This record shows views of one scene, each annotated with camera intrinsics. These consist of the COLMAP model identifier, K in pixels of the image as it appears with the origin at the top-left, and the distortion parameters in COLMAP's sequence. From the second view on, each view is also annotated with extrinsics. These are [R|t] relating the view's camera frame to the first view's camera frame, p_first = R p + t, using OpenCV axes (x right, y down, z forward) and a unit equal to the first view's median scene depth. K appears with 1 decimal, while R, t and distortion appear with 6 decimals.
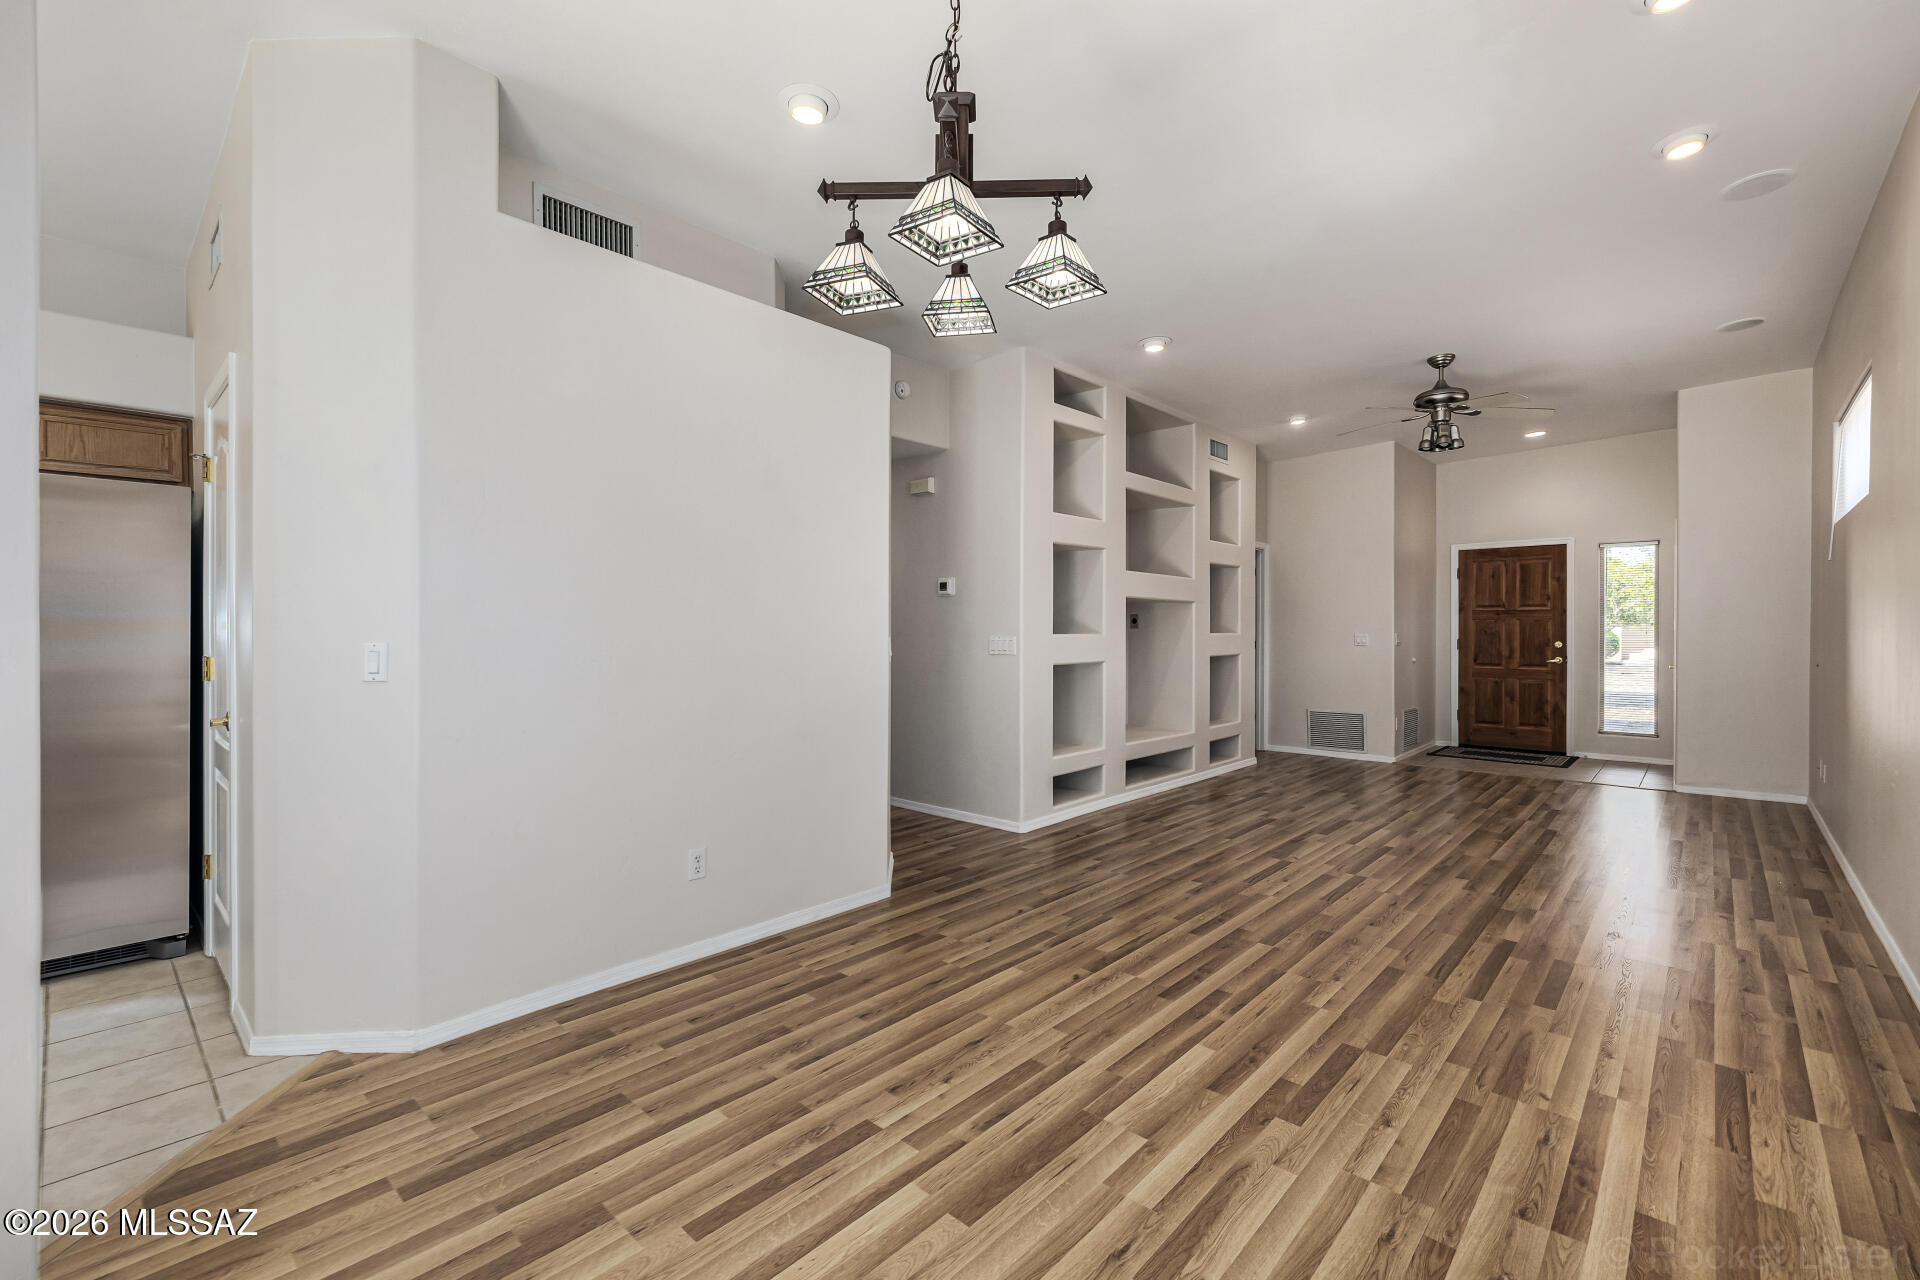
lens RADIAL K [[821.9, 0, 957.3], [0, 821.9, 636.8], [0, 0, 1]] dist [0.004452, 0.000451]
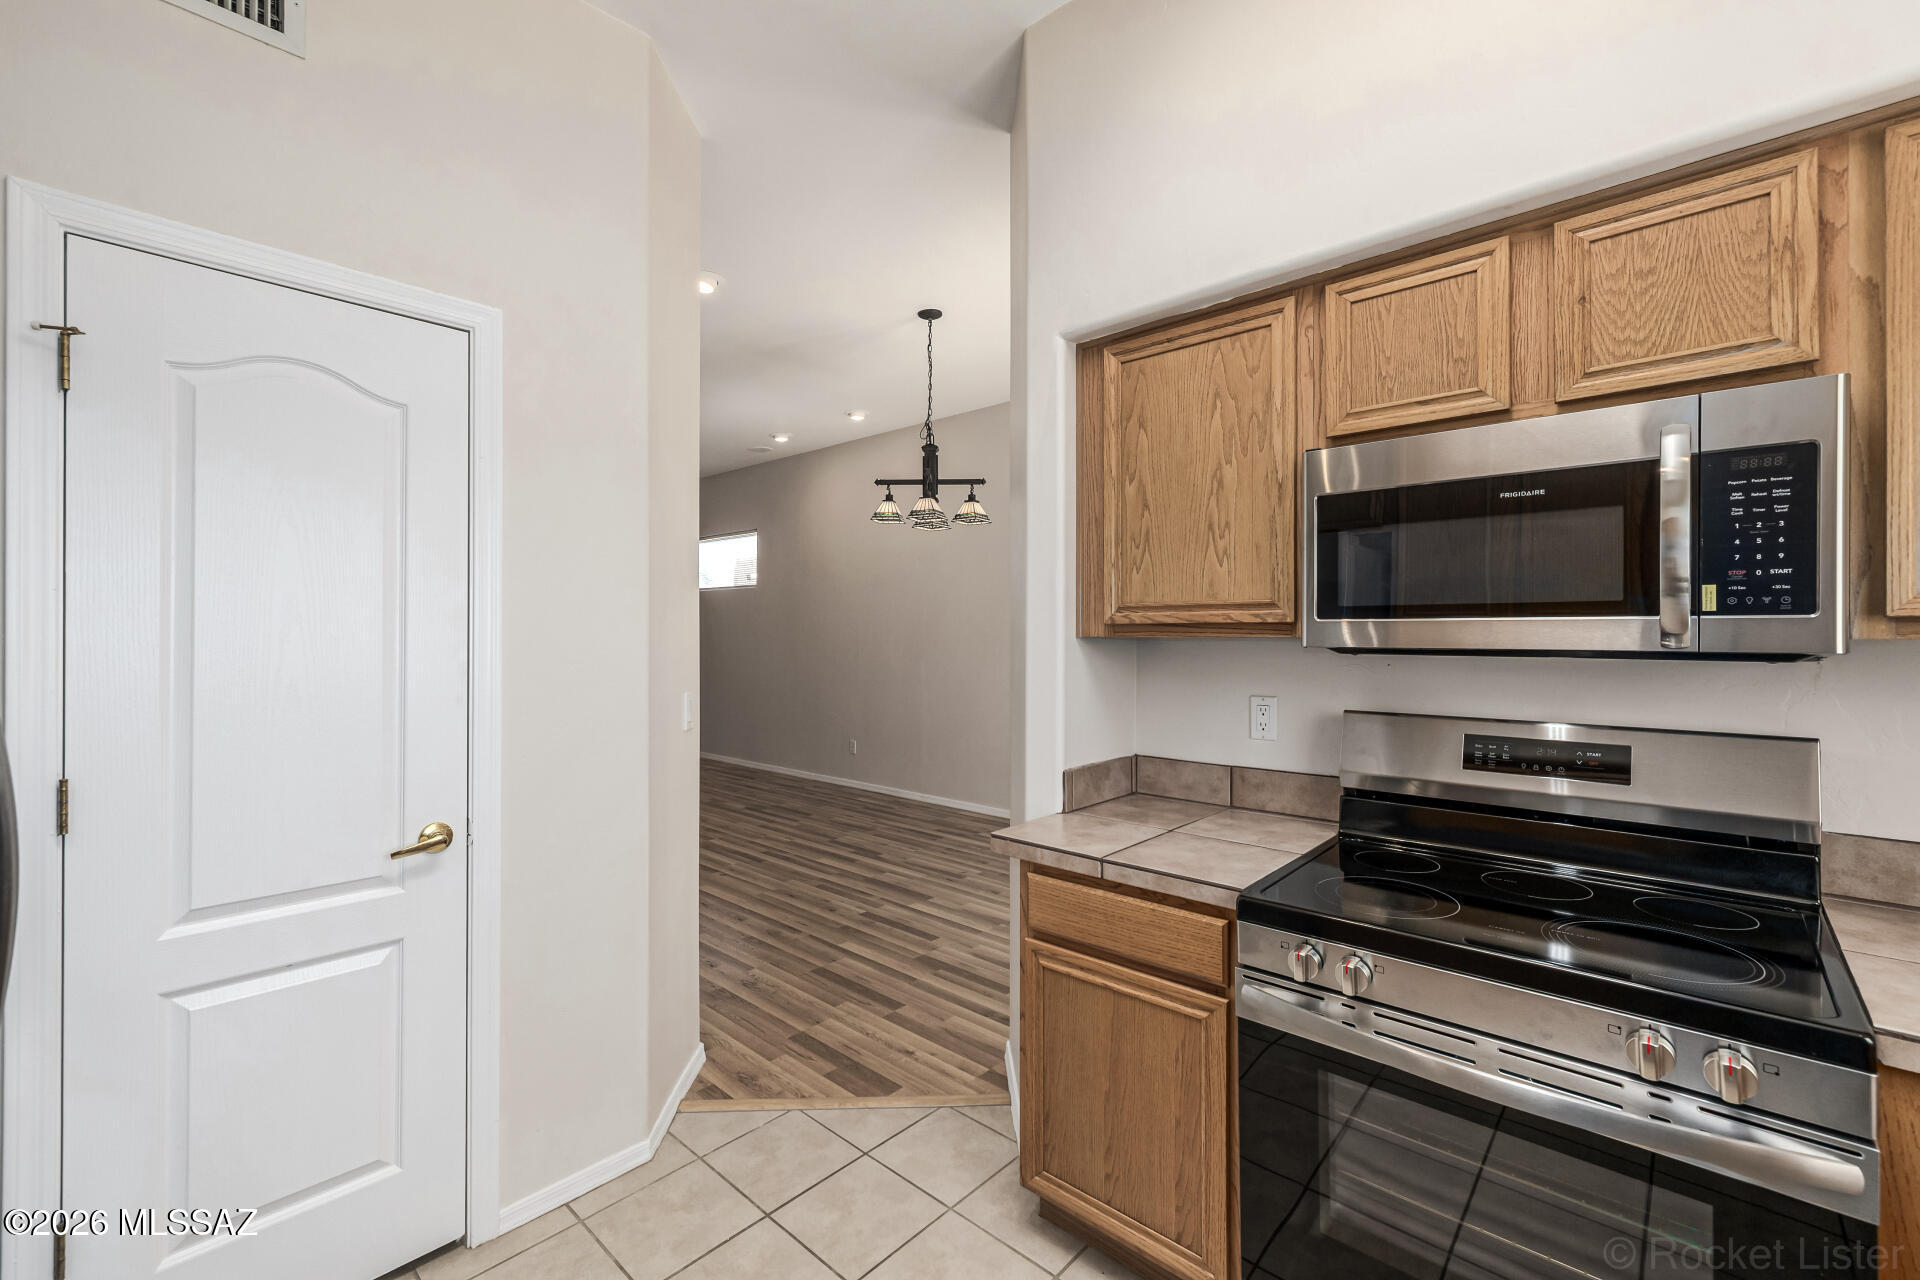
lens RADIAL K [[821.9, 0, 956.5], [0, 821.9, 632.3], [0, 0, 1]] dist [0.004452, 0.000451]
pose [[-0.005816, -0.001758, 0.999982, -2.021792], [0.010192, 0.999946, 0.001818, -0.078898], [-0.999931, 0.010202, -0.005798, 0.762659]]
